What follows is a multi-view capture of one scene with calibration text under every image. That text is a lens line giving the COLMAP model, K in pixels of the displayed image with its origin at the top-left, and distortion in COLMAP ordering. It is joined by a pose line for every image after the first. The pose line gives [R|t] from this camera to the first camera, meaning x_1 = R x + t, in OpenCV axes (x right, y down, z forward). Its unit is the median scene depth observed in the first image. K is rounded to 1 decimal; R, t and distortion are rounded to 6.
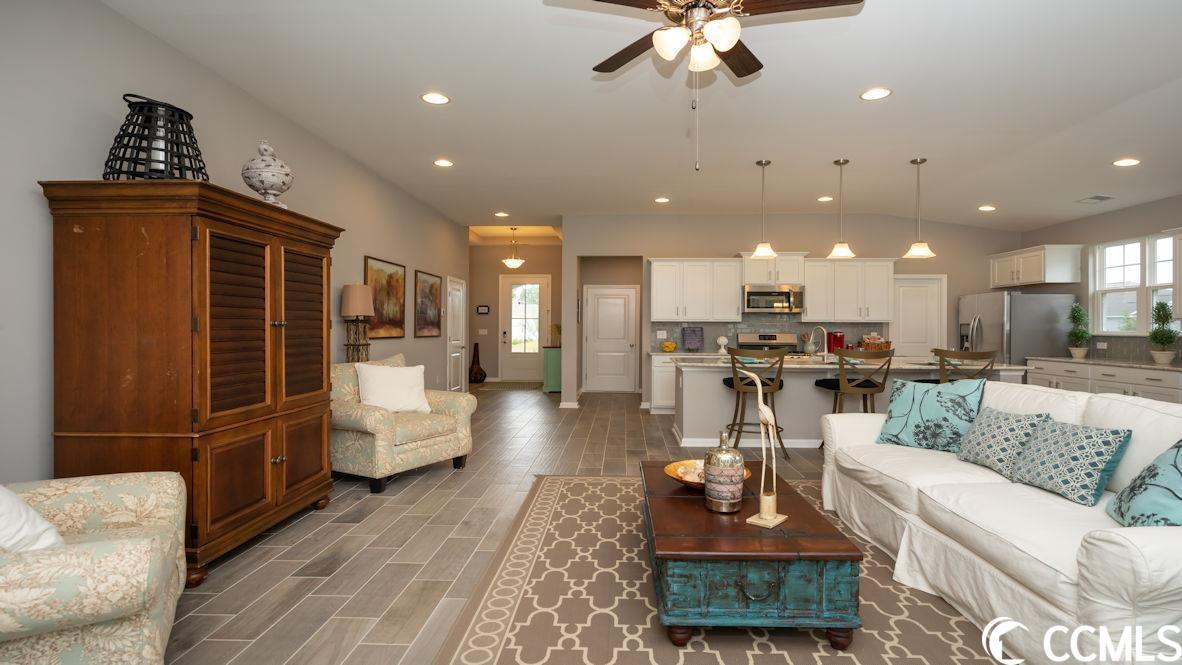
lens RADIAL K [[571.8, 0, 599.6], [0, 571.8, 331.5], [0, 0, 1]] dist [0.002224, -0.002170]
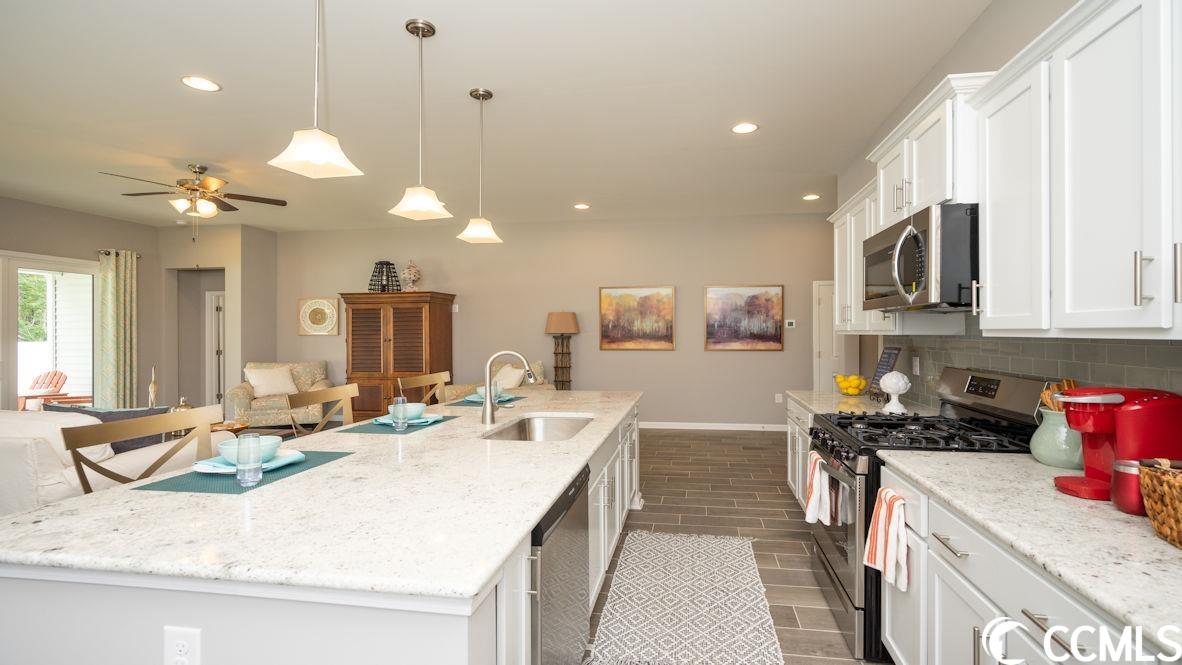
lens RADIAL K [[532.2, 0, 603.3], [0, 532.2, 337.4], [0, 0, 1]] dist [-0.007806, 0.002628]
pose [[-0.115083, 0.005202, -0.993342, 0.717011], [-0.003589, 0.999978, 0.005653, -0.019342], [0.993349, 0.004215, -0.115062, 0.998865]]
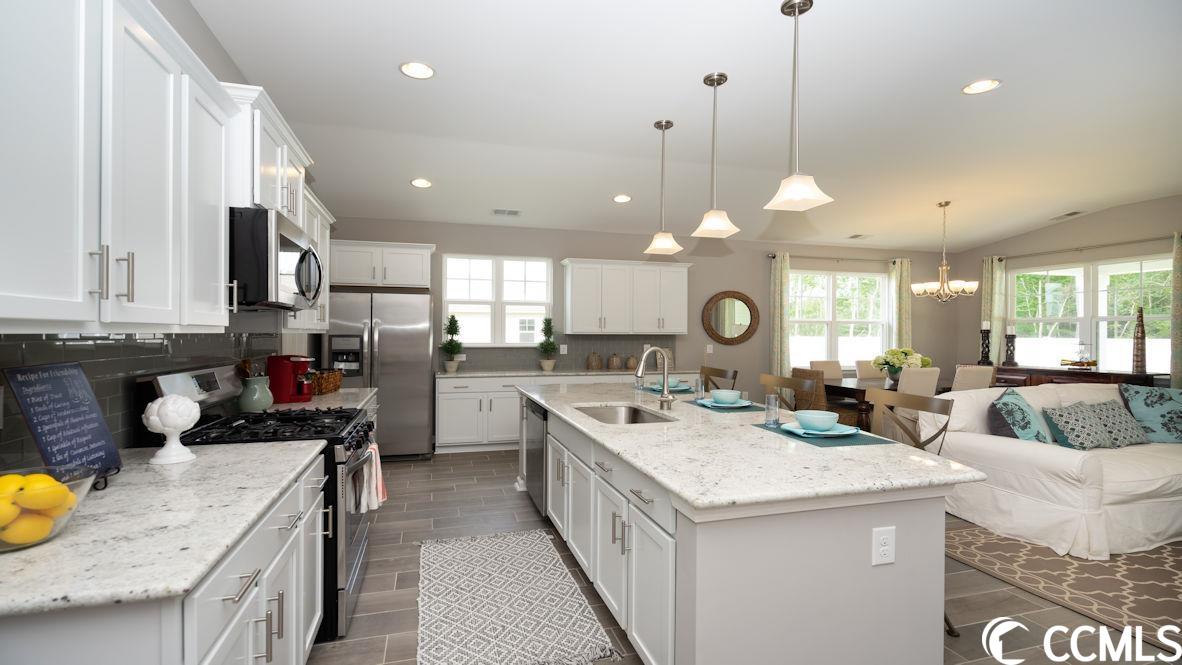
lens RADIAL K [[532.2, 0, 588.1], [0, 532.2, 330.7], [0, 0, 1]] dist [-0.007806, 0.002628]
pose [[-0.322437, 0.000812, 0.946590, -0.060078], [0.001666, 0.999999, -0.000290, -0.020285], [-0.946589, 0.001484, -0.322438, 1.078566]]
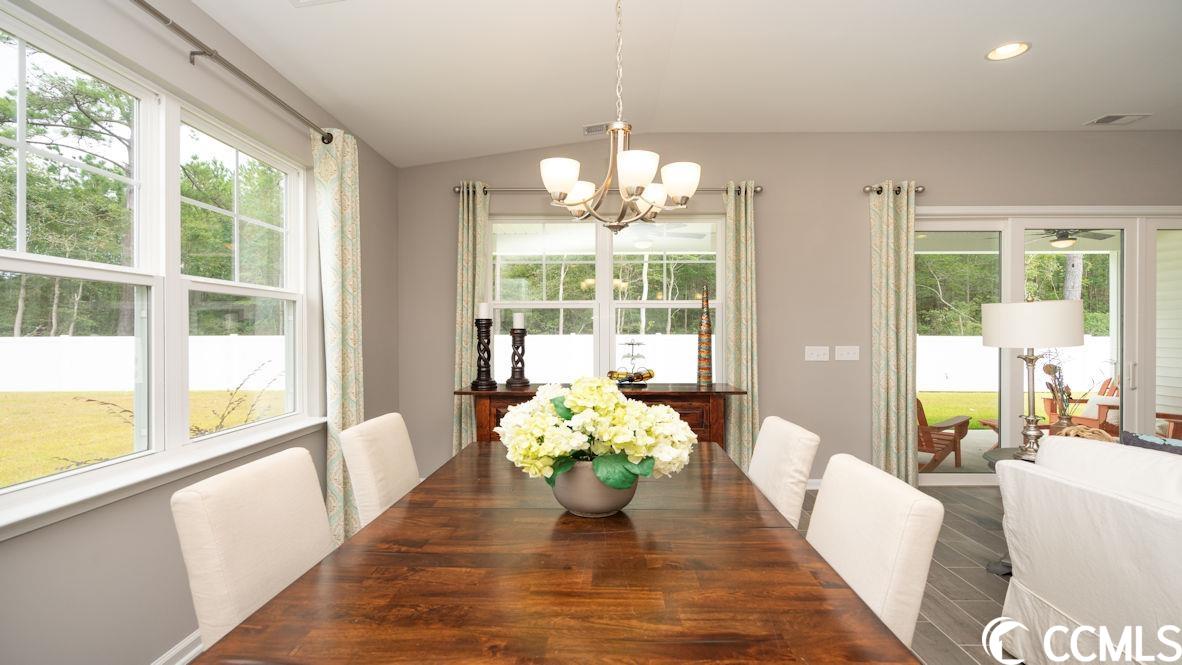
lens RADIAL K [[571.8, 0, 587.8], [0, 571.8, 326.5], [0, 0, 1]] dist [0.002224, -0.002170]
pose [[-0.999481, 0.000187, -0.032213, 0.619082], [0.000317, 0.999992, -0.004021, -0.011092], [0.032212, -0.004029, -0.999473, 0.552395]]
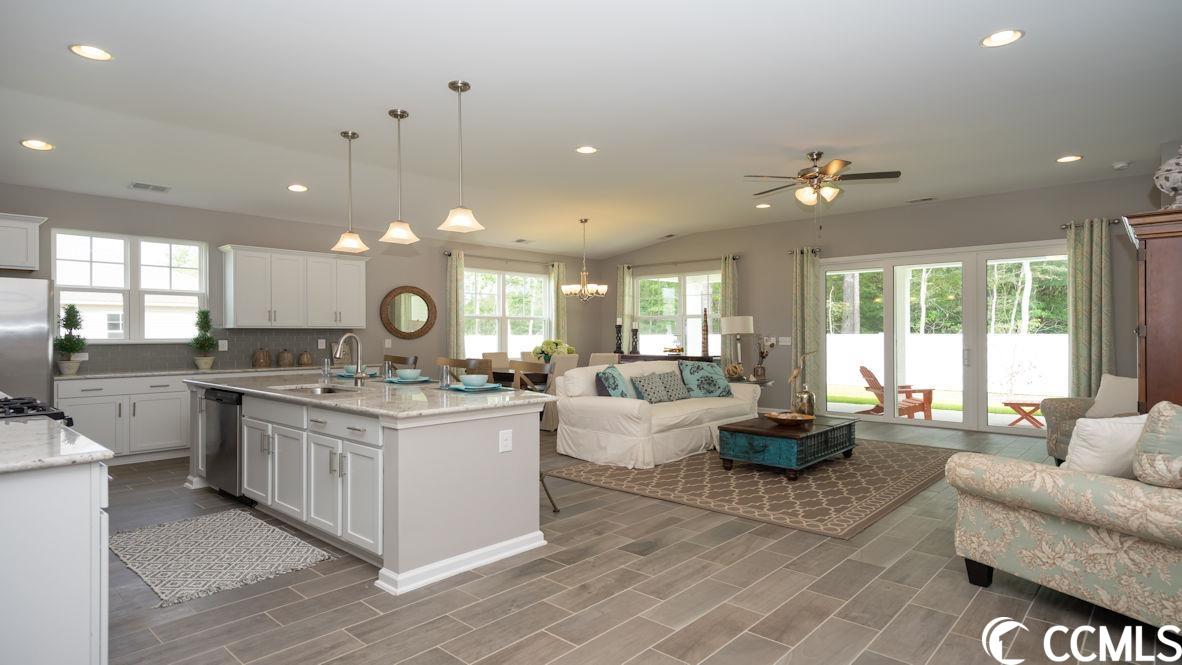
lens RADIAL K [[630.4, 0, 586.8], [0, 630.4, 328.4], [0, 0, 1]] dist [0.000461, 0.001155]
pose [[-0.766045, 0.003929, 0.642775, -0.243810], [0.004562, 0.999989, -0.000676, -0.011228], [-0.642771, 0.002414, -0.766054, 1.213374]]
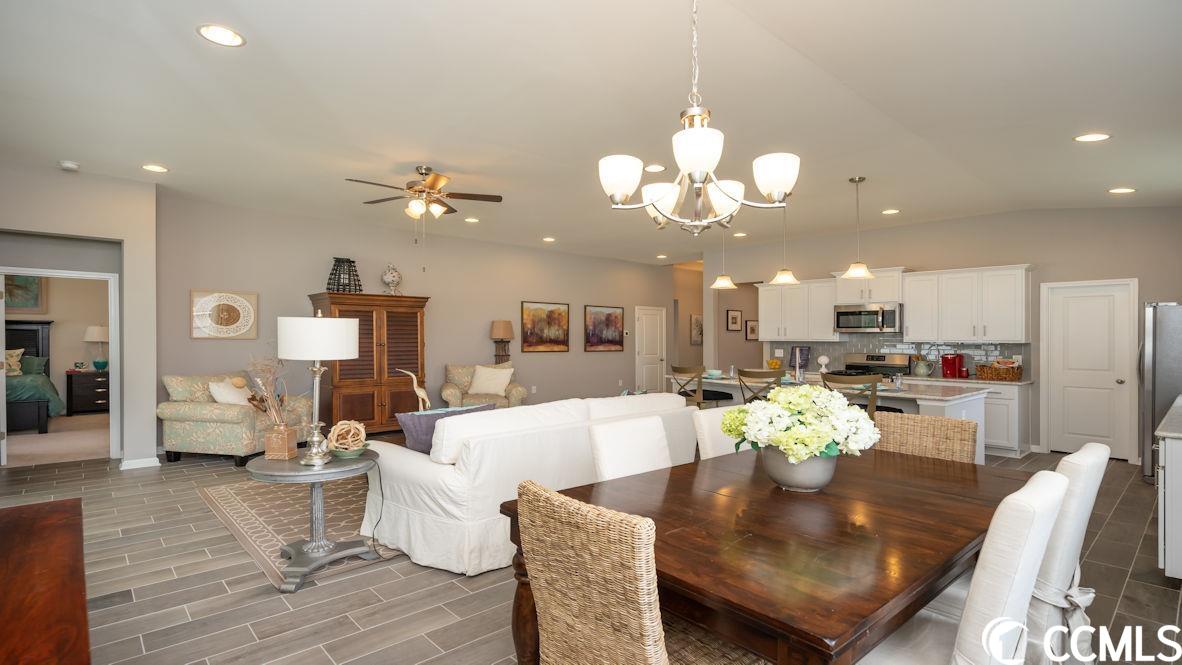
lens RADIAL K [[571.8, 0, 587.4], [0, 571.8, 339.3], [0, 0, 1]] dist [0.002224, -0.002170]
pose [[0.701778, 0.002223, -0.712392, 0.761221], [-0.008052, 0.999956, -0.004812, -0.014699], [0.712350, 0.009113, 0.701765, -0.005893]]
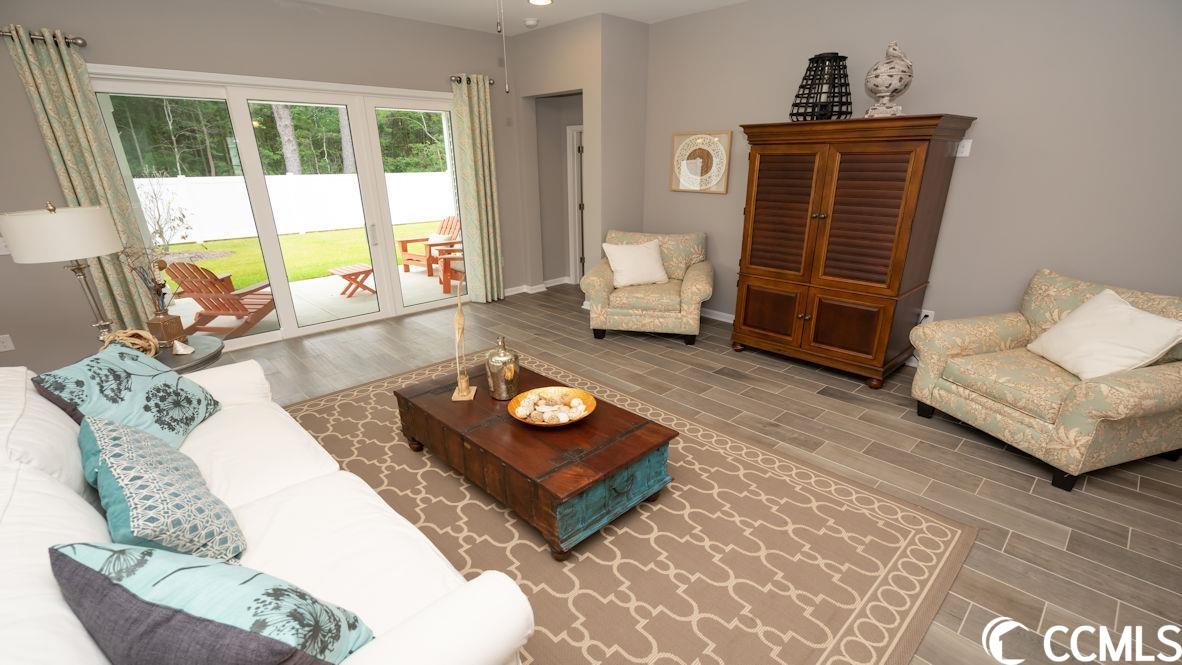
lens RADIAL K [[532.2, 0, 589.5], [0, 532.2, 345.3], [0, 0, 1]] dist [-0.007806, 0.002628]
pose [[-0.690551, 0.245642, -0.680294, 0.317253], [0.001164, 0.940939, 0.338575, -0.067718], [0.723283, 0.233012, -0.650051, 0.680776]]
